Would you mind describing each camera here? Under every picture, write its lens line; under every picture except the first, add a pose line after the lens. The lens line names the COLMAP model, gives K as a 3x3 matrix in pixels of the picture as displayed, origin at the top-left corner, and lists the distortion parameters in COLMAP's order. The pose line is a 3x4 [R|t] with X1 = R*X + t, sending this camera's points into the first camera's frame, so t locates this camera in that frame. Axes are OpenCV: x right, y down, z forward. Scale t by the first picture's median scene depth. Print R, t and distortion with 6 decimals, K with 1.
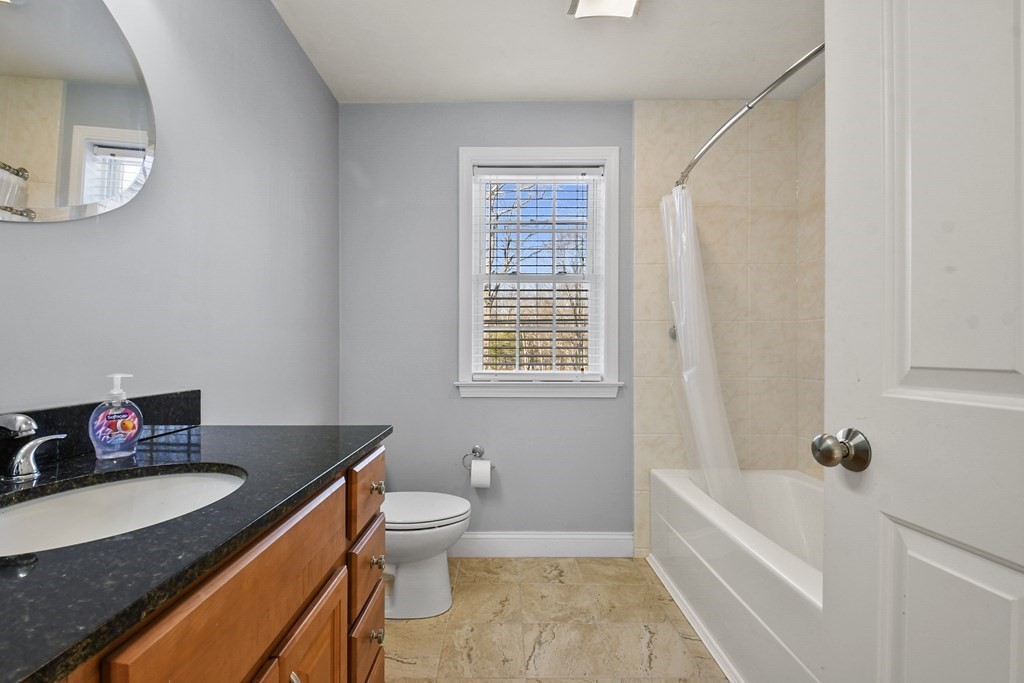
lens RADIAL K [[442.0, 0, 507.0], [0, 442.0, 346.9], [0, 0, 1]] dist [0.036193, -0.036634]
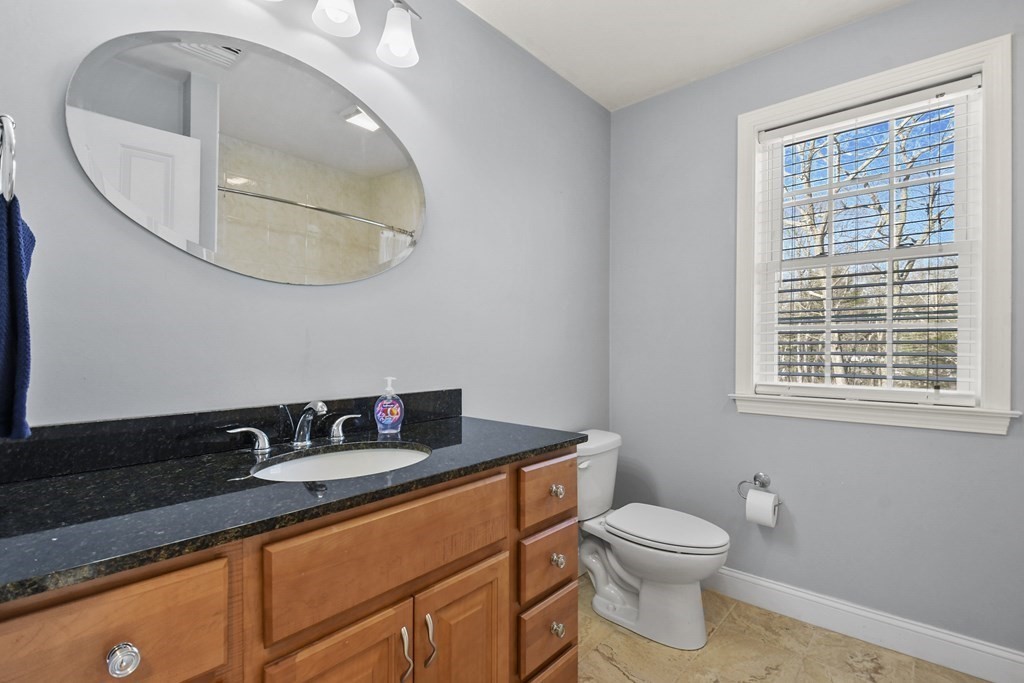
lens RADIAL K [[465.1, 0, 501.8], [0, 465.1, 351.8], [0, 0, 1]] dist [0.029358, -0.023573]
pose [[0.741314, 0.004516, -0.671144, 0.191726], [0.004575, 0.999920, 0.011782, -0.017146], [0.671143, -0.011804, 0.741234, 0.043546]]
